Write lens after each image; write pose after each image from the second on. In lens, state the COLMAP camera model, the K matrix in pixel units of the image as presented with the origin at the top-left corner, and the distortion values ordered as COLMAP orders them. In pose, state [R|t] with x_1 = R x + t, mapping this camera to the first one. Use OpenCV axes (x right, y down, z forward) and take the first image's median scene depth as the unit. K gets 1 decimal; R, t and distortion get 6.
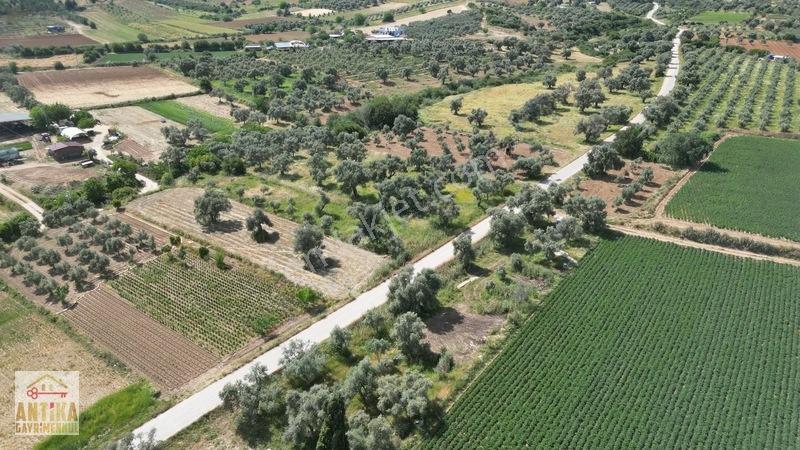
lens RADIAL K [[560.0, 0, 400.0], [0, 560.0, 225.0], [0, 0, 1]] dist [0.066213, -0.063090]
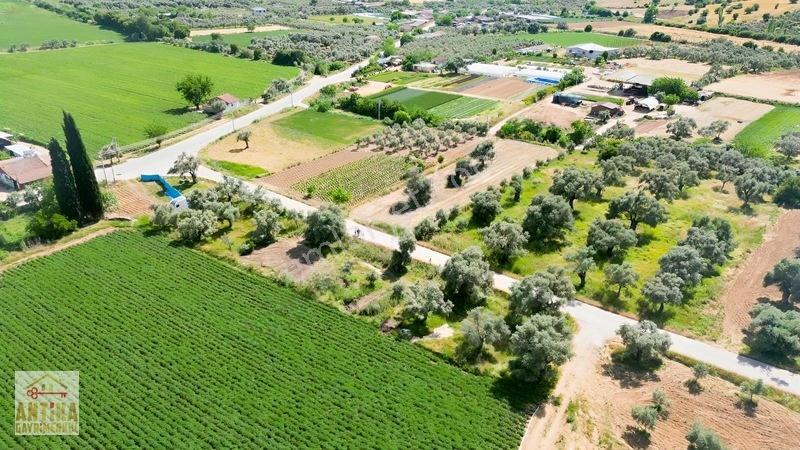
lens RADIAL K [[560.0, 0, 400.0], [0, 560.0, 225.0], [0, 0, 1]] dist [0.066213, -0.063090]
pose [[-0.002748, 0.421039, -0.907038, 0.435510], [-0.417531, 0.823711, 0.383625, -0.157227], [0.908659, 0.379771, 0.173533, 0.388148]]
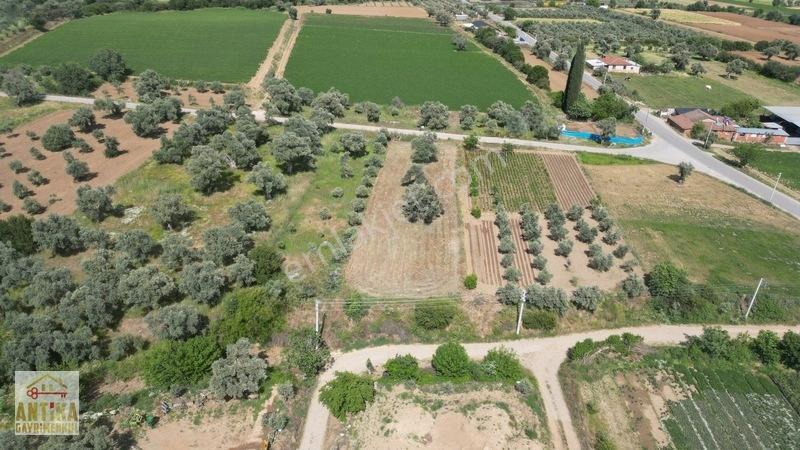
lens RADIAL K [[560.0, 0, 400.0], [0, 560.0, 225.0], [0, 0, 1]] dist [0.066213, -0.063090]
pose [[-0.541965, -0.424536, 0.725288, -0.540352], [0.293075, 0.713372, 0.636559, -0.317965], [-0.787643, 0.557556, -0.262202, 0.711283]]
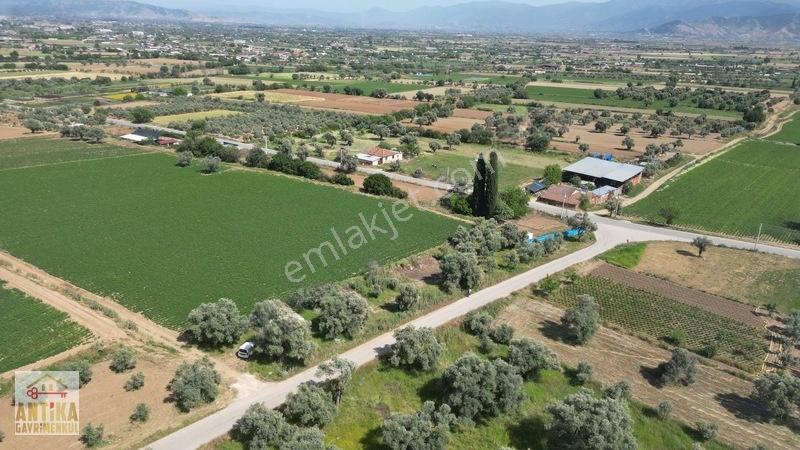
lens RADIAL K [[560.0, 0, 400.0], [0, 560.0, 225.0], [0, 0, 1]] dist [0.066213, -0.063090]
pose [[-0.993257, -0.079064, 0.084792, 0.025034], [-0.000806, 0.736069, 0.676906, -0.329037], [-0.115931, 0.672273, -0.731169, 0.766599]]
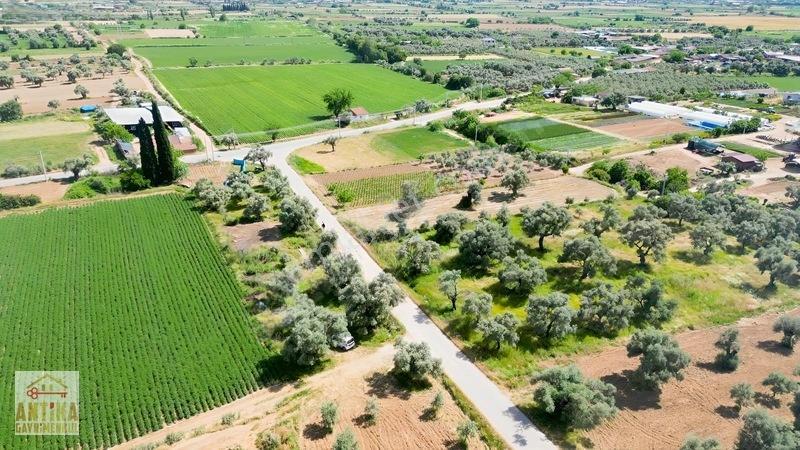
lens RADIAL K [[560.0, 0, 400.0], [0, 560.0, 225.0], [0, 0, 1]] dist [0.066213, -0.063090]
pose [[-0.459623, 0.330934, -0.824154, 0.411525], [-0.374573, 0.769173, 0.517753, -0.259419], [0.805259, 0.546677, -0.229570, 0.622787]]
